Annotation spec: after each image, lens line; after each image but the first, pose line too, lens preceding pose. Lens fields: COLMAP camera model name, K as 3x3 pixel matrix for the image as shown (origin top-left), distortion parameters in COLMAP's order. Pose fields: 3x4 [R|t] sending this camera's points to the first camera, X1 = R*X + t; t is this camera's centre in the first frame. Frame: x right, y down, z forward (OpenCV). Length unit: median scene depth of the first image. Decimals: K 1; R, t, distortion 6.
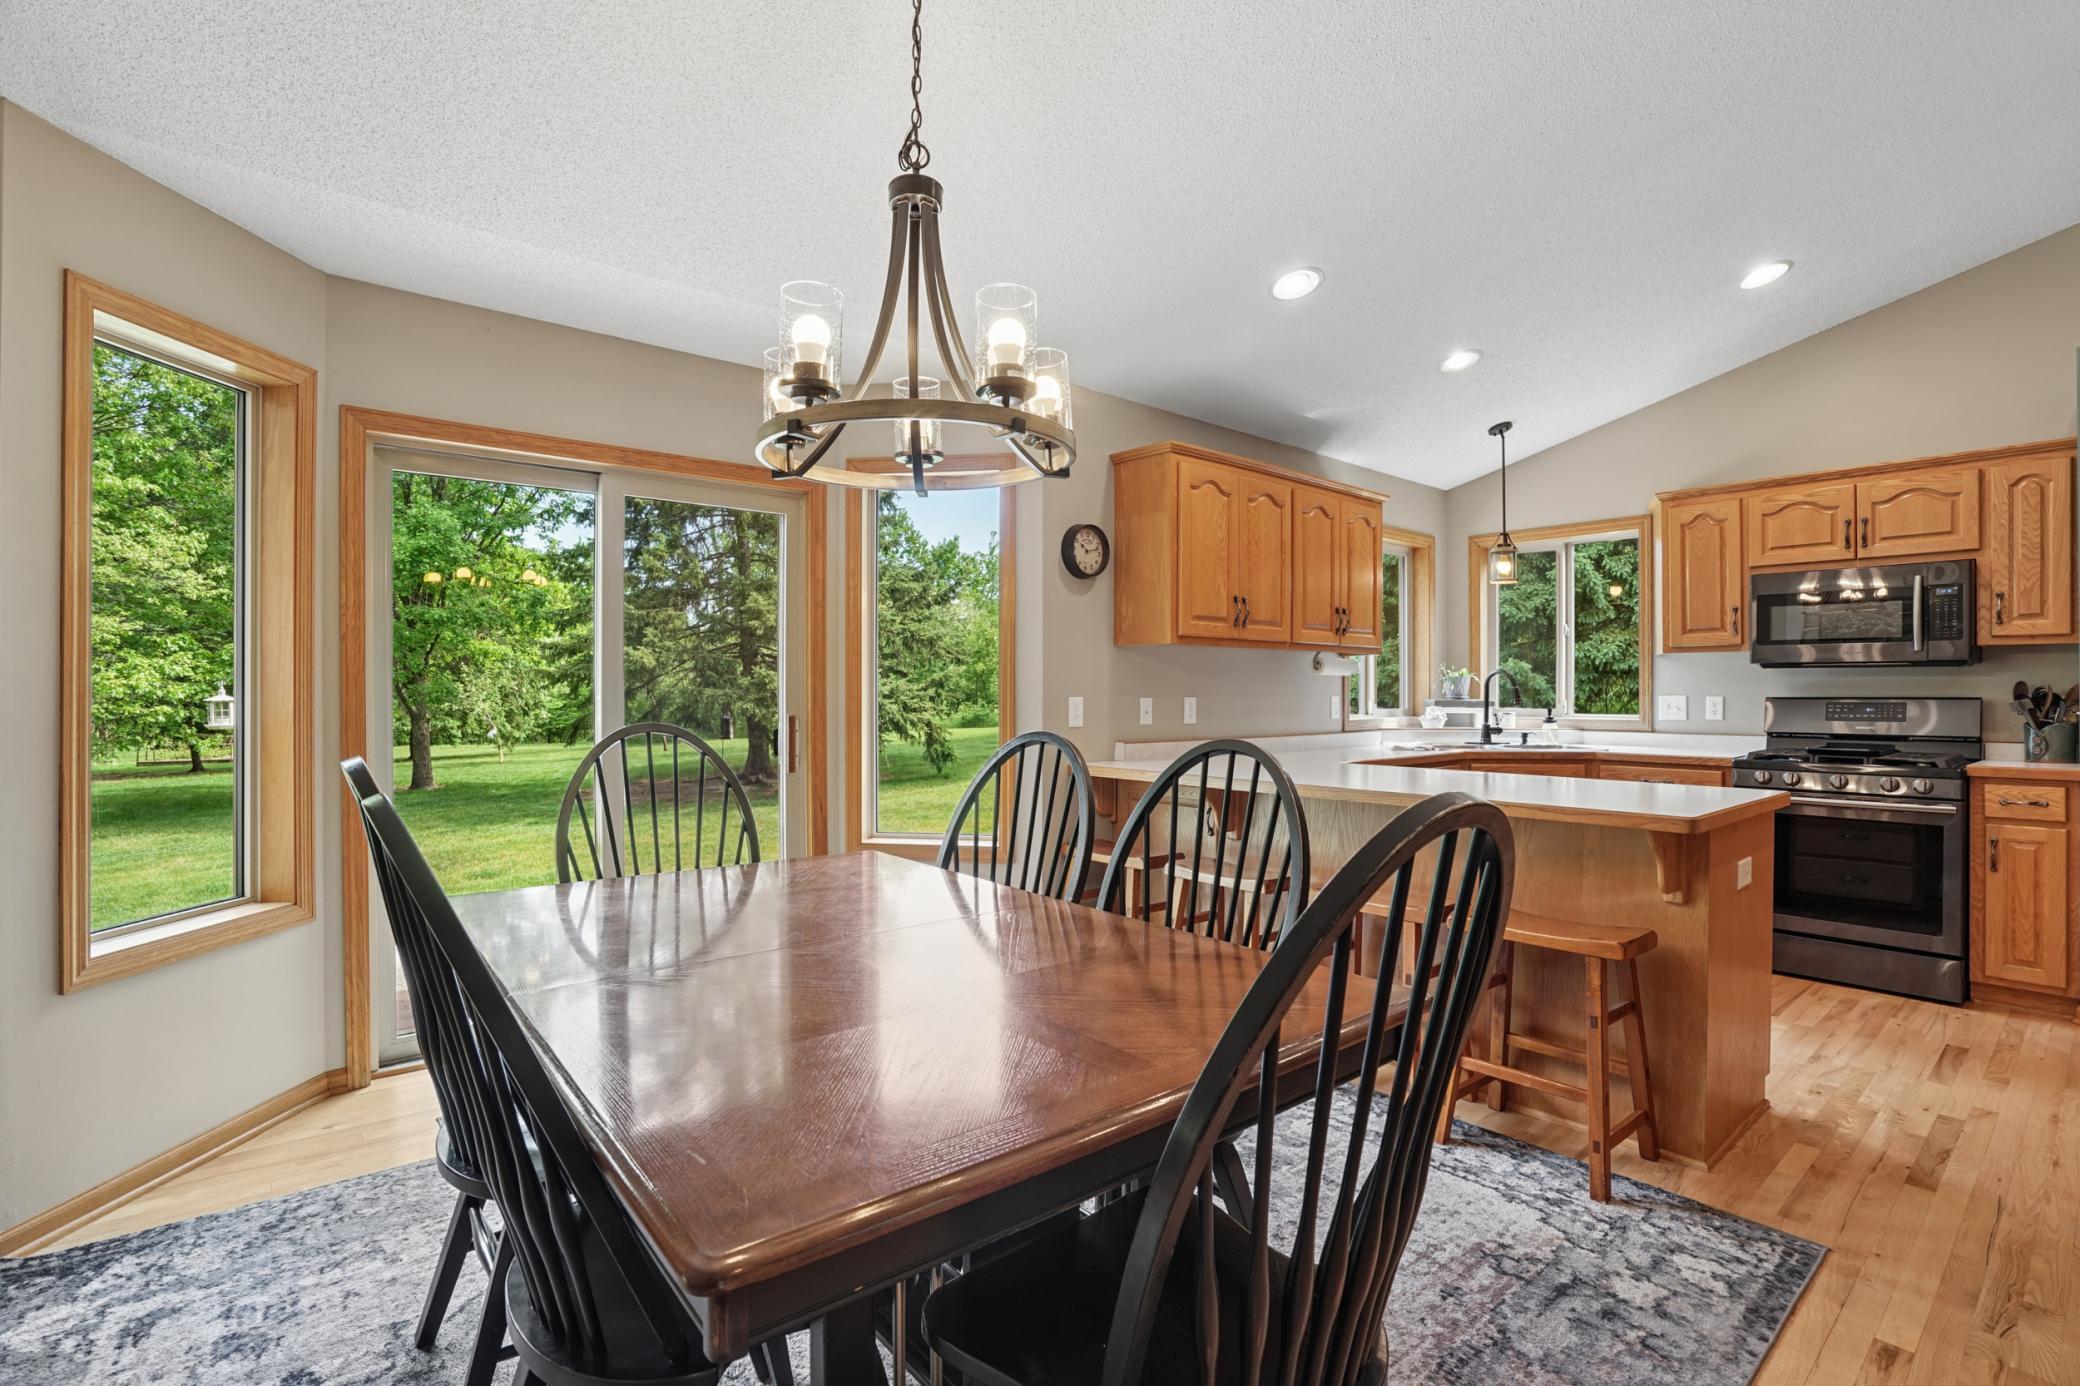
lens RADIAL K [[939.8, 0, 1090.1], [0, 939.8, 693.4], [0, 0, 1]] dist [-0.055380, 0.024843]
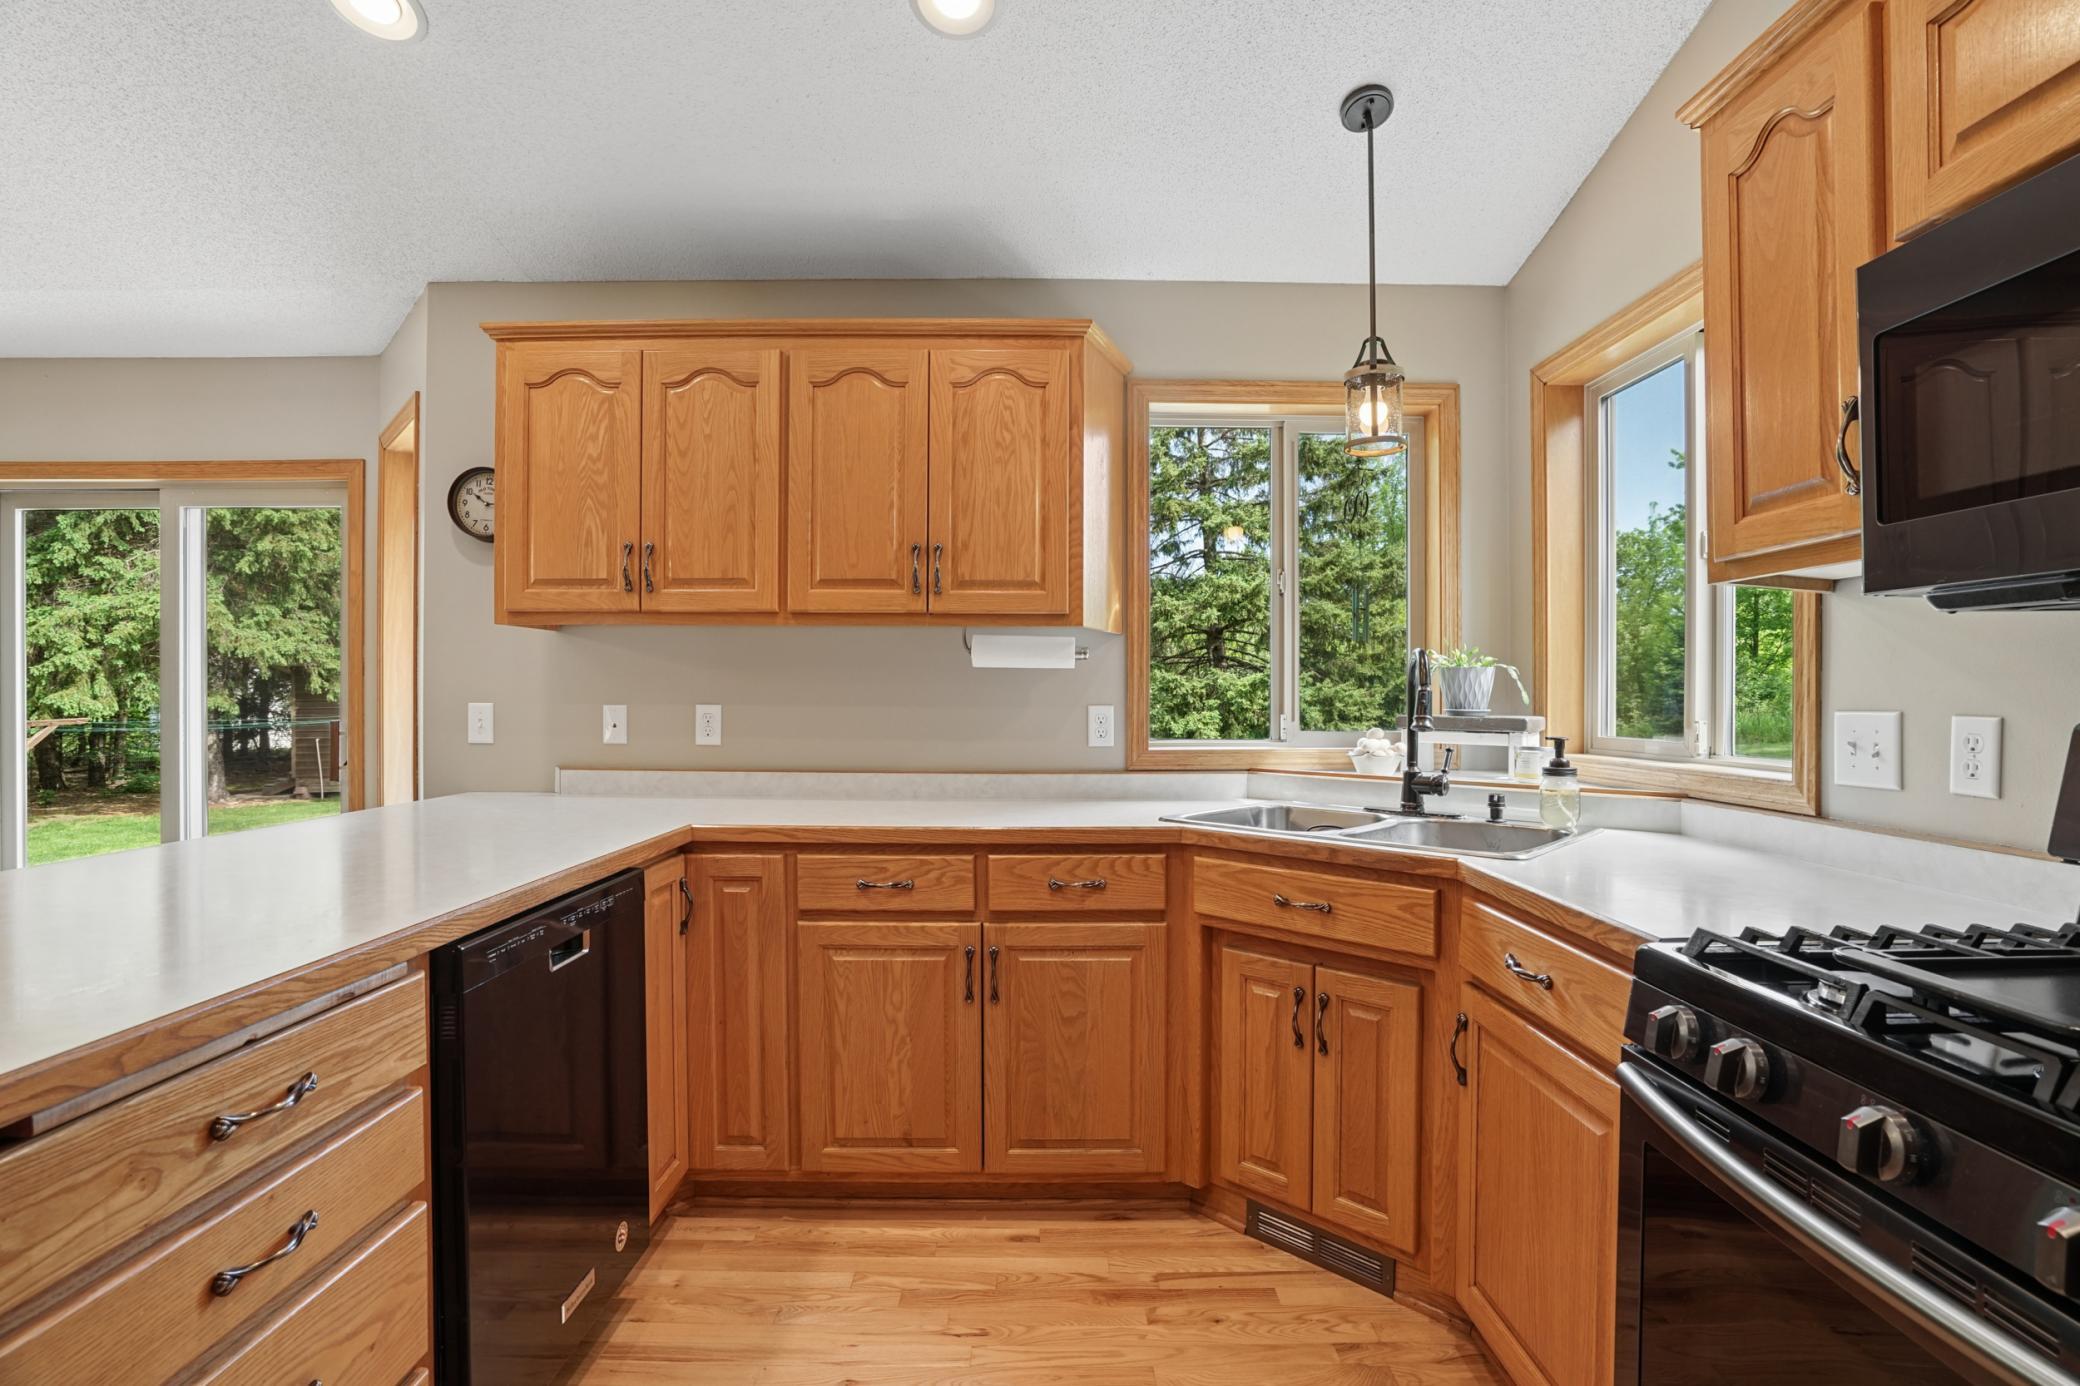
lens RADIAL K [[970.9, 0, 1055.4], [0, 970.9, 702.8], [0, 0, 1]] dist [-0.065712, 0.026366]
pose [[0.760096, 0.007684, -0.649765, 0.800375], [-0.005191, 0.999970, 0.005753, -0.002397], [0.649790, -0.001000, 0.760113, 0.710602]]
